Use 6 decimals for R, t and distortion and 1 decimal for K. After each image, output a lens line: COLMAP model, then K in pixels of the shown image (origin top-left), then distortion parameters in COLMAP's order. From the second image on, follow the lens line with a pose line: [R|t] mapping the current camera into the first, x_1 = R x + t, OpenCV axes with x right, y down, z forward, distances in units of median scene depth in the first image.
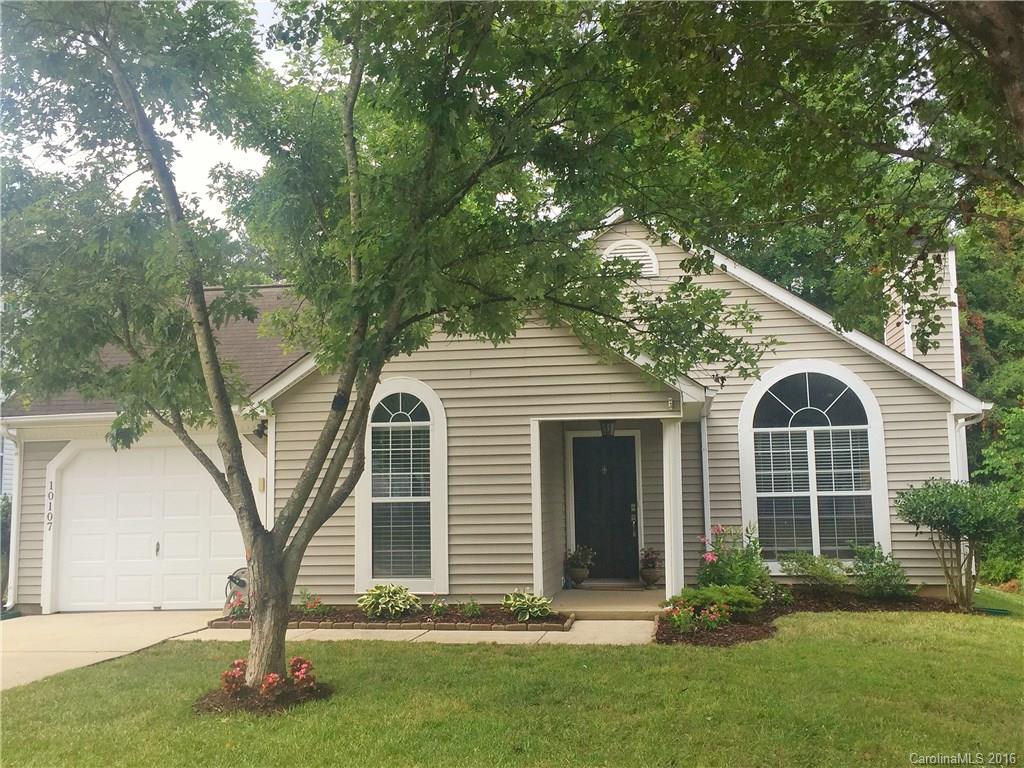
lens RADIAL K [[1038.3, 0, 512.0], [0, 1038.3, 387.8], [0, 0, 1]] dist [0.036735, 0.000000]
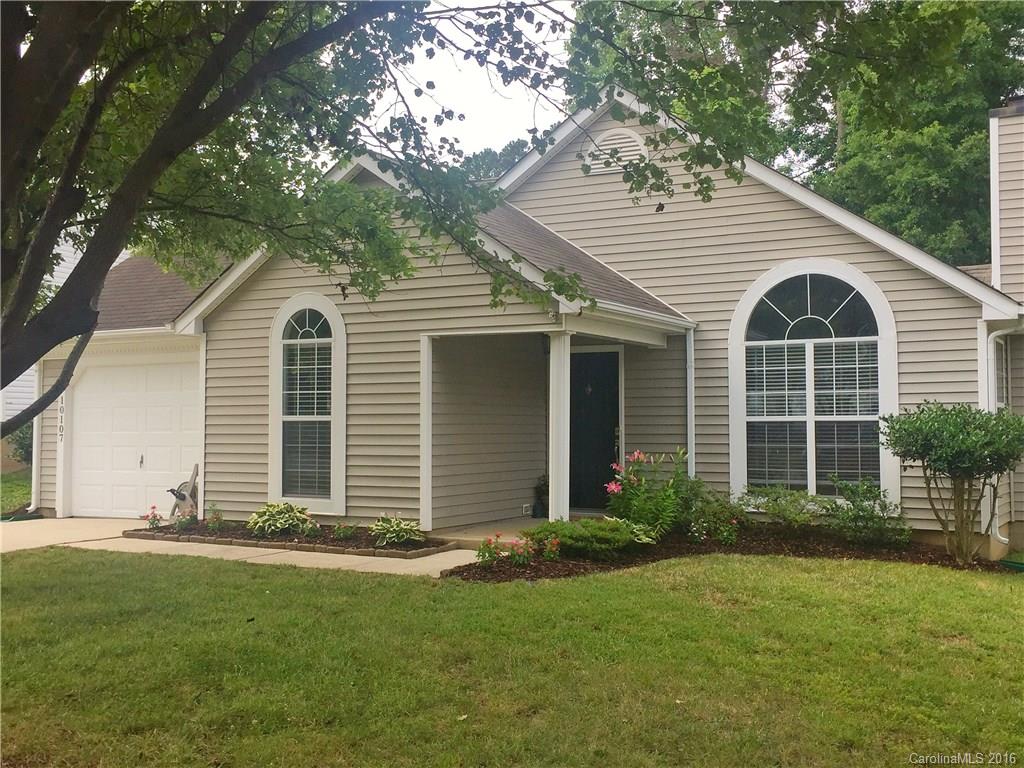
lens RADIAL K [[1127.0, 0, 511.9], [0, 1127.0, 379.6], [0, 0, 1]] dist [0.021402, 0.000000]
pose [[0.939024, 0.002161, -0.343845, 0.400977], [0.022170, 0.997519, 0.066814, 0.004226], [0.343136, -0.070363, 0.936646, 0.068735]]
